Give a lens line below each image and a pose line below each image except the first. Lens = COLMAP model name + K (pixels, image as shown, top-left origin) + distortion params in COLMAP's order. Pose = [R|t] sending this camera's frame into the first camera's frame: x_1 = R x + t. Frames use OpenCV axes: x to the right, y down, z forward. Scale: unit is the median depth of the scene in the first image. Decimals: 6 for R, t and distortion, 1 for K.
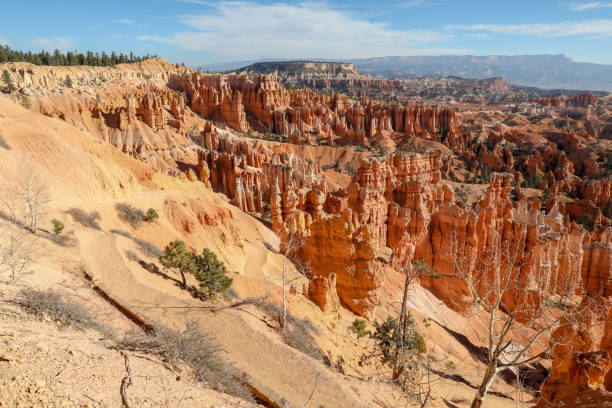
lens RADIAL K [[422.3, 0, 306.0], [0, 422.3, 204.0], [0, 0, 1]] dist [-0.115150, 0.098095]
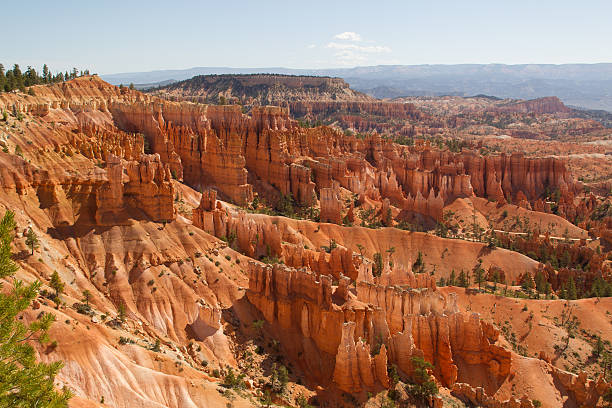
lens RADIAL K [[633.9, 0, 297.0], [0, 633.9, 216.3], [0, 0, 1]] dist [-0.028374, 0.004701]
pose [[0.997685, -0.005819, 0.067762, -0.126909], [0.012854, 0.994511, -0.103839, -0.052335], [-0.066786, 0.104469, 0.992283, 0.090038]]
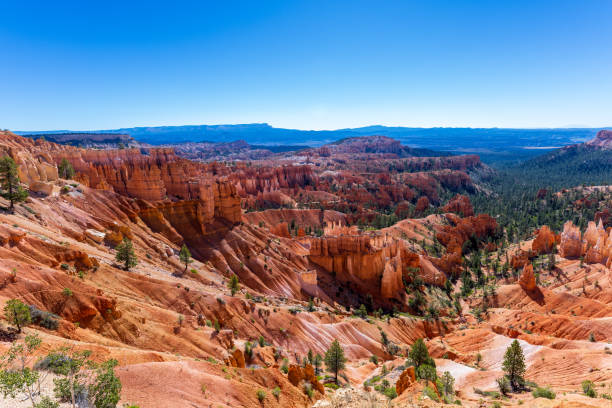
lens RADIAL K [[322.5, 0, 306.0], [0, 322.5, 204.0], [0, 0, 1]] dist [0.009387, -0.000435]
pose [[0.776087, -0.156800, 0.610821, -0.325471], [0.221422, 0.974681, -0.031127, -0.089369], [-0.590475, 0.159407, 0.791157, 0.243557]]
